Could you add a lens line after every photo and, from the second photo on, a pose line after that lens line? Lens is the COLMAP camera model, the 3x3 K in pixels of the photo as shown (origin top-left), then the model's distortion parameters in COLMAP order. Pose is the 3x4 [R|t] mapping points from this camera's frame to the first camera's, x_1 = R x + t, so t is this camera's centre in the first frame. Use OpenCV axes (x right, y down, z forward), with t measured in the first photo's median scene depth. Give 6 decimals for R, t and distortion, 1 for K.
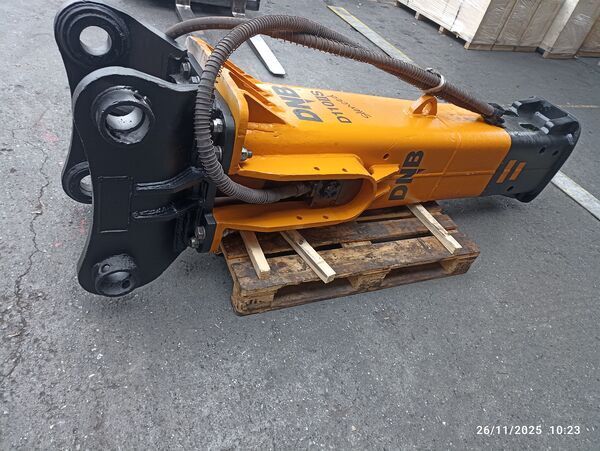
lens RADIAL K [[444.7, 0, 300.0], [0, 444.7, 225.5], [0, 0, 1]] dist [0.018409, -0.004026]
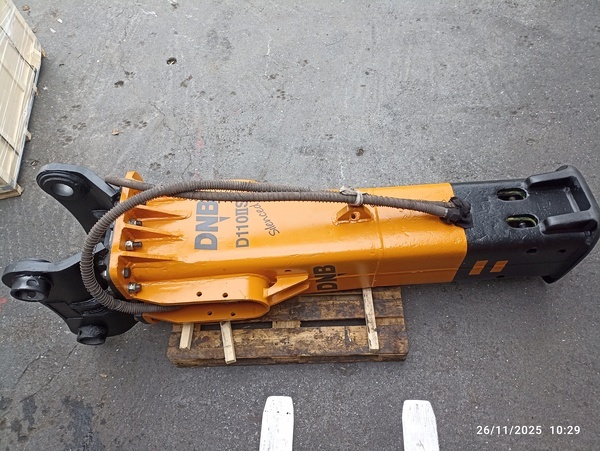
lens RADIAL K [[444.7, 0, 300.0], [0, 444.7, 225.5], [0, 0, 1]] dist [0.018409, -0.004026]
pose [[0.863036, 0.162550, -0.478274, 0.708641], [-0.021373, 0.957713, 0.286929, -0.564506], [0.504689, -0.237408, 0.830016, 0.119848]]
